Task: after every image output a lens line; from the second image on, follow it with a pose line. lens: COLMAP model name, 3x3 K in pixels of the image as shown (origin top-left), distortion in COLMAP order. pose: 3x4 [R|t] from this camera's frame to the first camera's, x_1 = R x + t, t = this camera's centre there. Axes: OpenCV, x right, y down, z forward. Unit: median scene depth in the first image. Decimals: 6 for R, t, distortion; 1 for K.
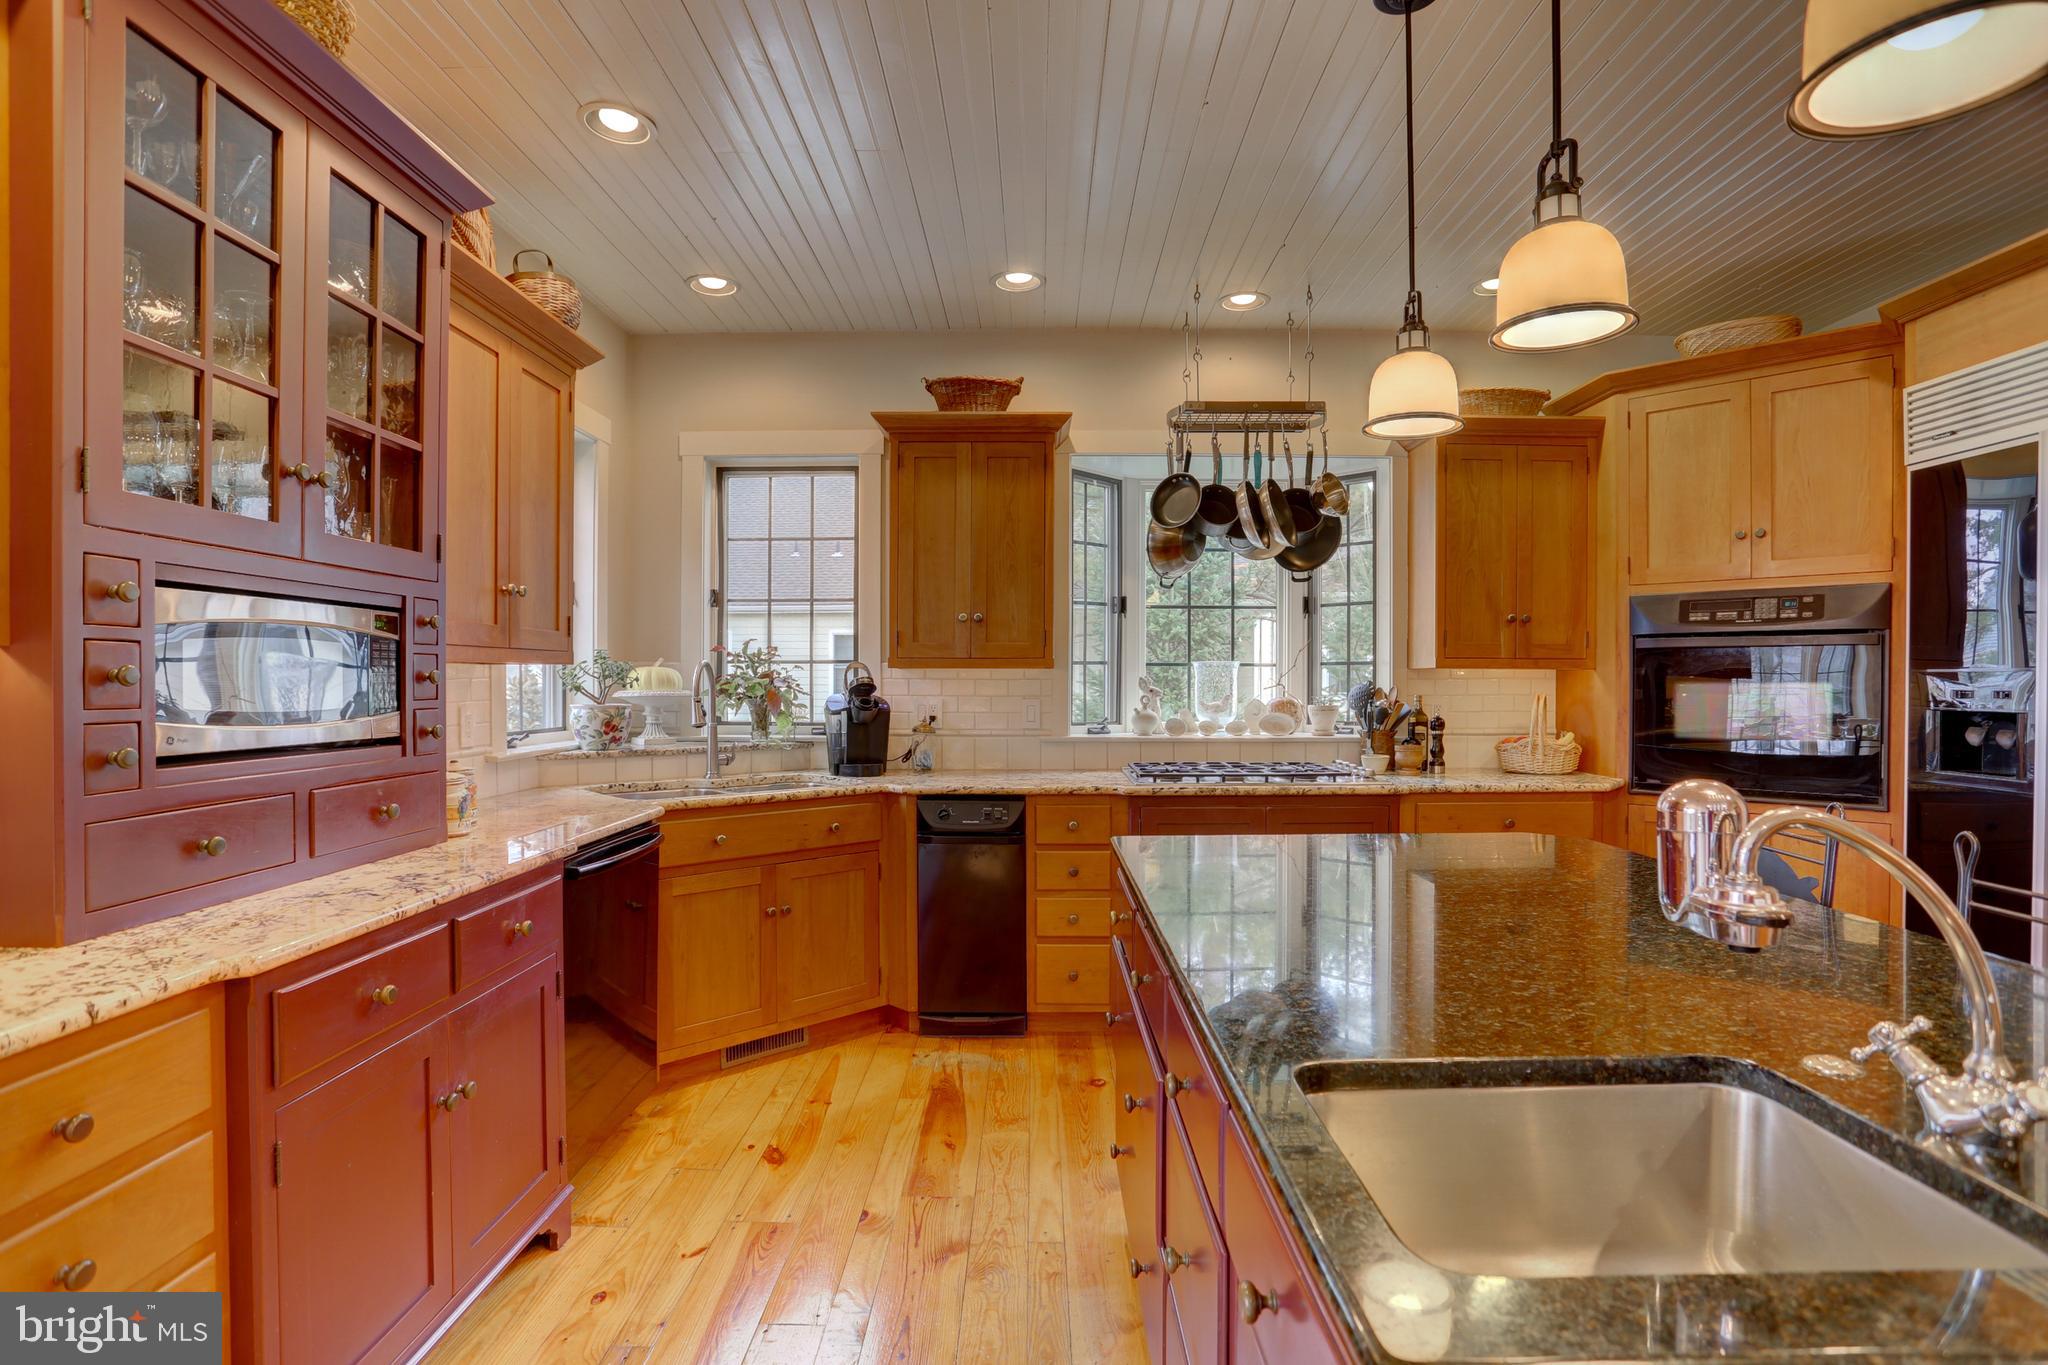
lens RADIAL K [[1015.5, 0, 1017.9], [0, 1015.5, 692.7], [0, 0, 1]] dist [-0.082626, 0.033038]
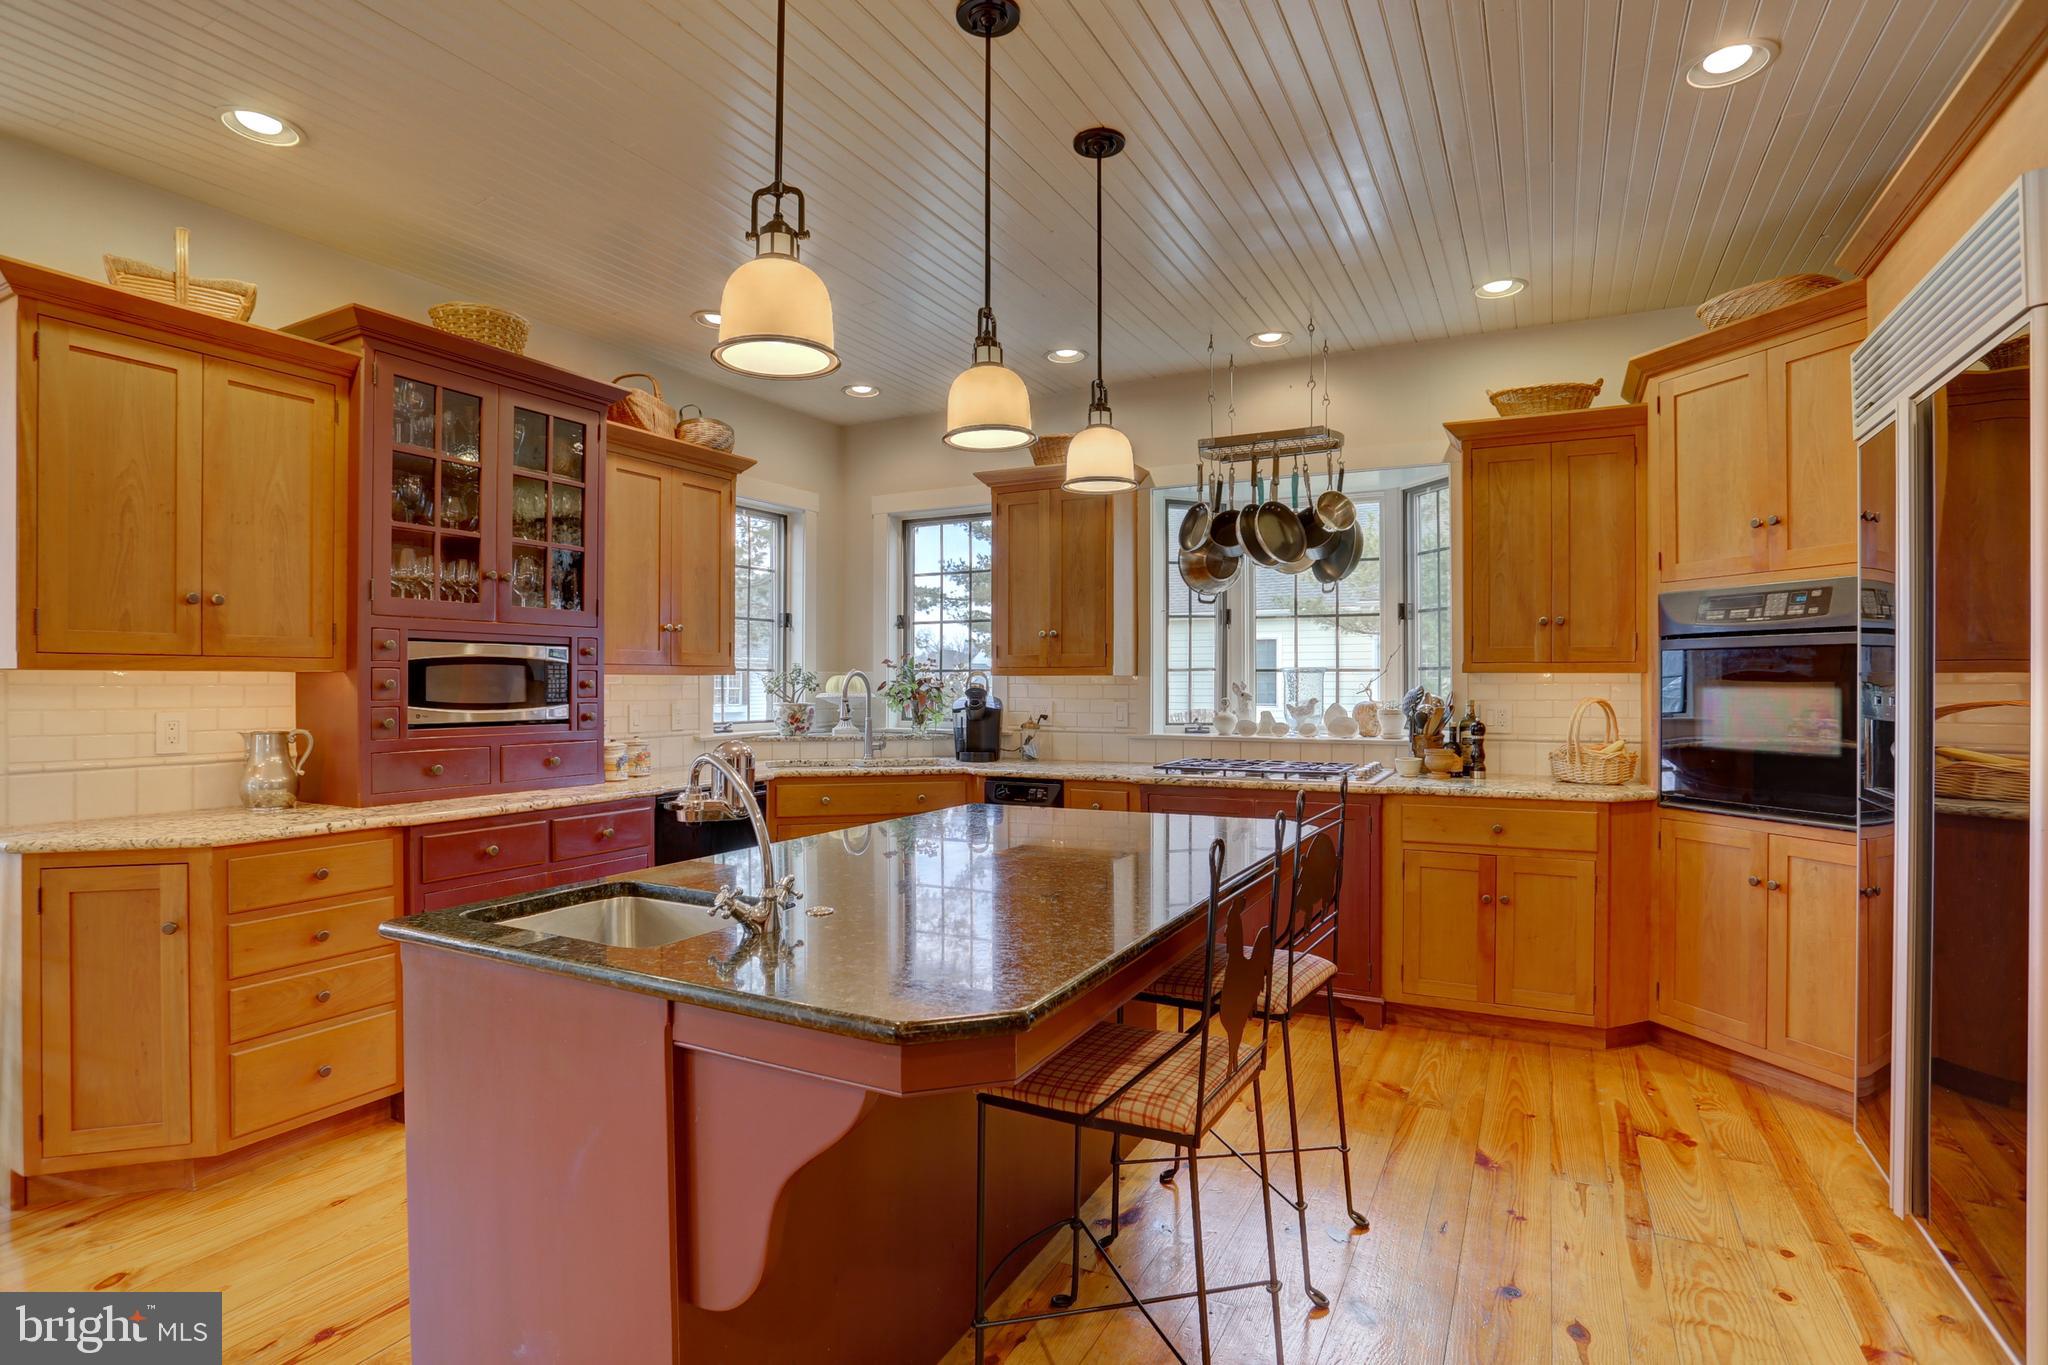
lens RADIAL K [[1046.8, 0, 1024.0], [0, 1046.8, 682.5], [0, 0, 1]] dist [-0.078350, 0.030231]
pose [[0.882776, -0.001833, -0.469791, 0.519267], [-0.004243, 0.999920, -0.011876, -0.000942], [0.469776, 0.012477, 0.882698, -0.121590]]
